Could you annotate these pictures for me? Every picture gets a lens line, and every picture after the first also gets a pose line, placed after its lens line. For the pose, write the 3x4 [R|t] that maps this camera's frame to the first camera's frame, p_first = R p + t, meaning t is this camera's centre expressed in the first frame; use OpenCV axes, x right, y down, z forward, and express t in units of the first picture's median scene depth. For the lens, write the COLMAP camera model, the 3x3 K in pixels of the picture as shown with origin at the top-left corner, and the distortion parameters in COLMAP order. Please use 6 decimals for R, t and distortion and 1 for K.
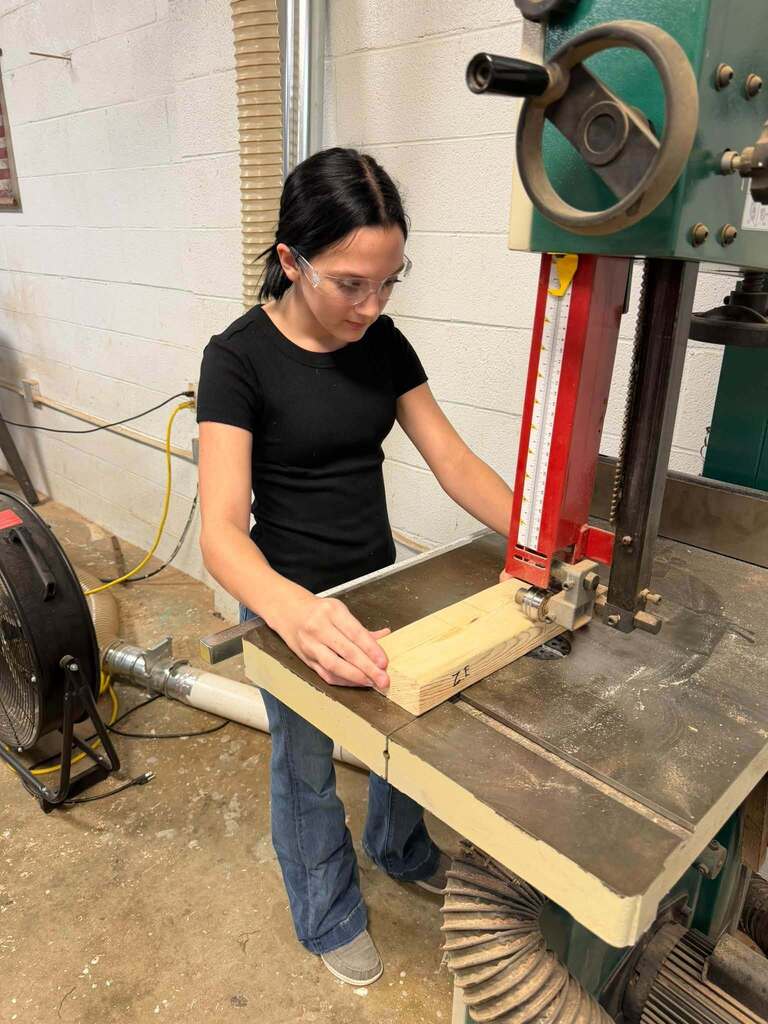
lens RADIAL K [[757.6, 0, 384.0], [0, 757.6, 512.0], [0, 0, 1]] dist [-0.004670, -0.008485]
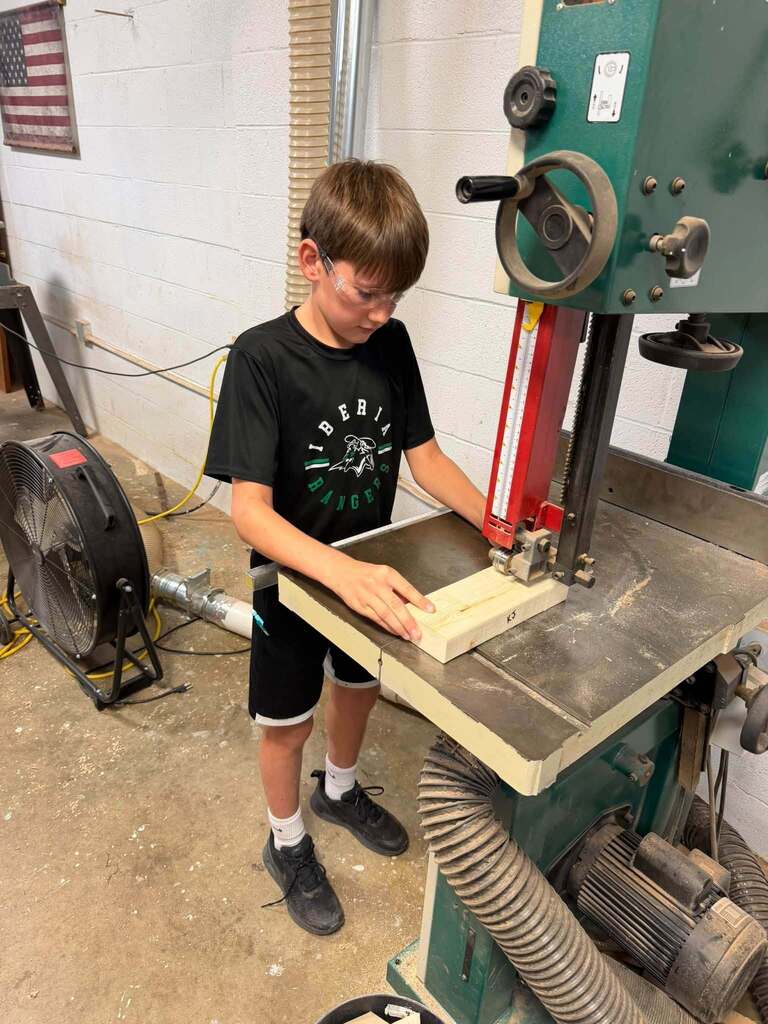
lens RADIAL K [[757.6, 0, 384.0], [0, 757.6, 512.0], [0, 0, 1]] dist [-0.004670, -0.008485]
pose [[0.997693, 0.057627, -0.035879, 0.022740], [-0.054810, 0.995670, 0.075083, -0.028148], [0.040051, -0.072943, 0.996532, -0.179474]]
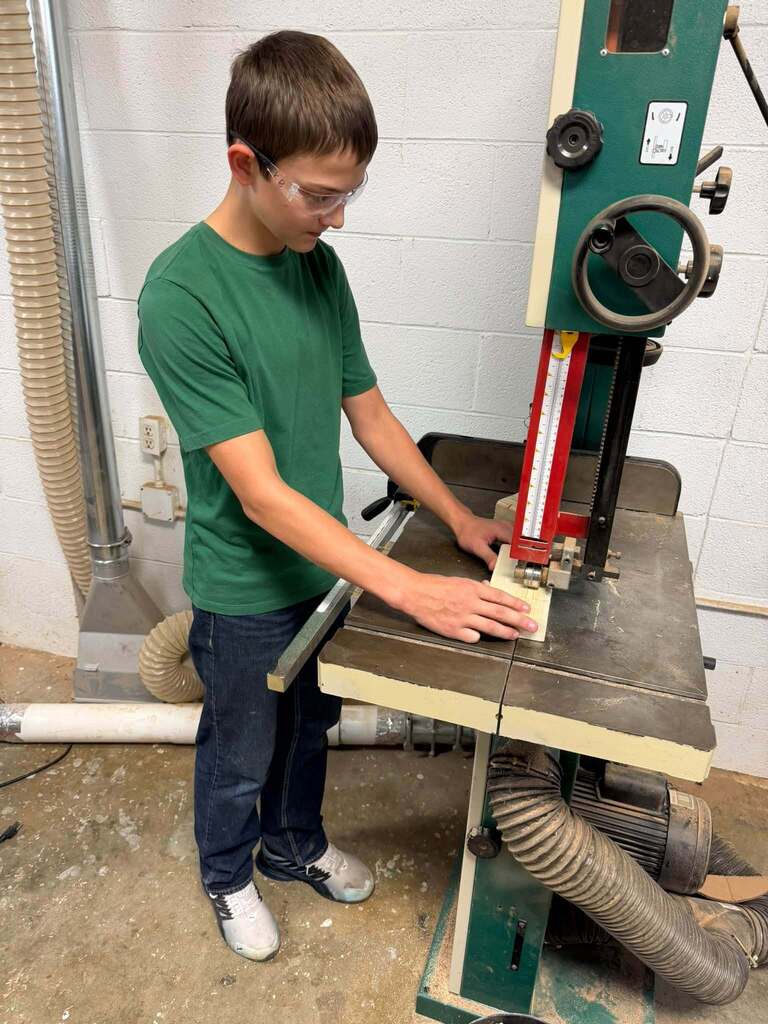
lens RADIAL K [[759.9, 0, 387.1], [0, 759.9, 509.8], [0, 0, 1]] dist [-0.013207, 0.000708]
pose [[0.873163, -0.198698, 0.445090, -0.362350], [0.156474, 0.979074, 0.130115, -0.125965], [-0.461630, -0.043967, 0.885982, -0.039062]]
